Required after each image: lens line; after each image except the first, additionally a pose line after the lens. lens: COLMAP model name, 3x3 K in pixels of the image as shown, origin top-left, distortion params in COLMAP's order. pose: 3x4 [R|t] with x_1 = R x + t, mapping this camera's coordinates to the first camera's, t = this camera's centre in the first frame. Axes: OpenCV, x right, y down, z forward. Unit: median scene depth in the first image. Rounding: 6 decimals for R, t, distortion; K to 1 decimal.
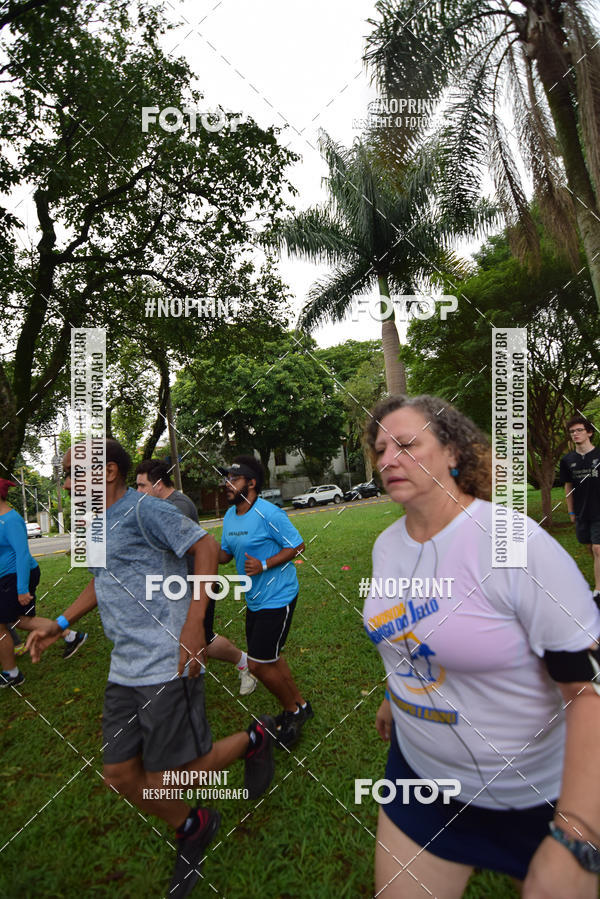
lens RADIAL K [[439.2, 0, 301.9], [0, 439.2, 455.1], [0, 0, 1]] dist [-0.011471, -0.005392]
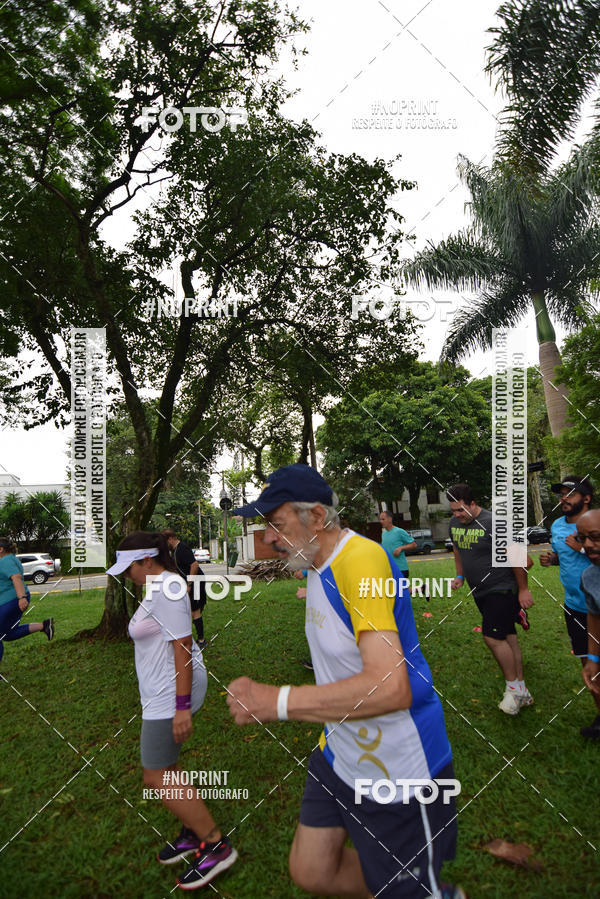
lens RADIAL K [[439.2, 0, 299.1], [0, 439.2, 454.7], [0, 0, 1]] dist [-0.011471, -0.005392]
pose [[0.936419, -0.013287, -0.350631, 0.043584], [-0.016065, 0.996612, -0.080668, -0.003654], [0.350515, 0.081172, 0.933033, 0.031259]]
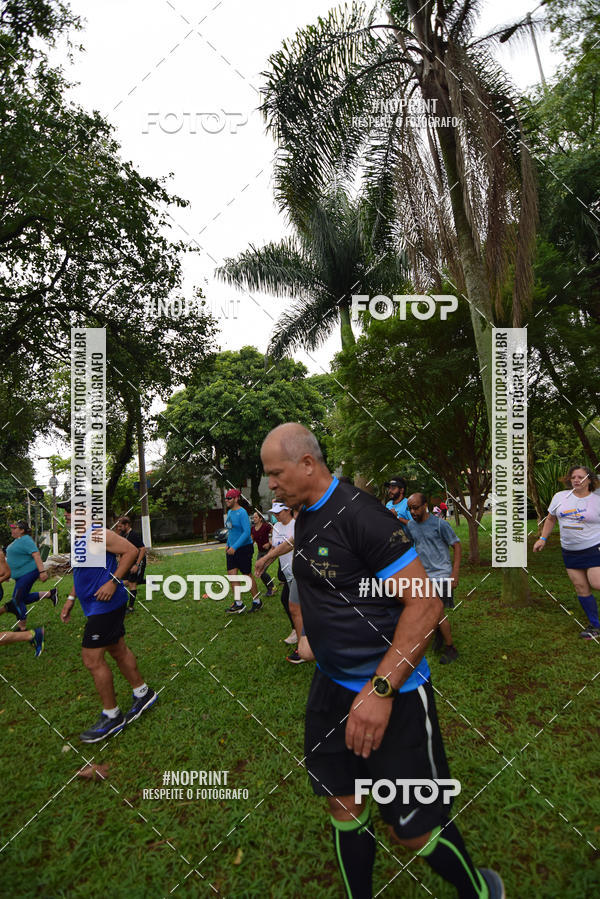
lens RADIAL K [[439.2, 0, 304.4], [0, 439.2, 456.0], [0, 0, 1]] dist [-0.011471, -0.005392]
pose [[0.999217, 0.011790, -0.037776, 0.162028], [-0.013663, 0.998670, -0.049712, -0.015672], [0.037139, 0.050189, 0.998049, -0.000124]]
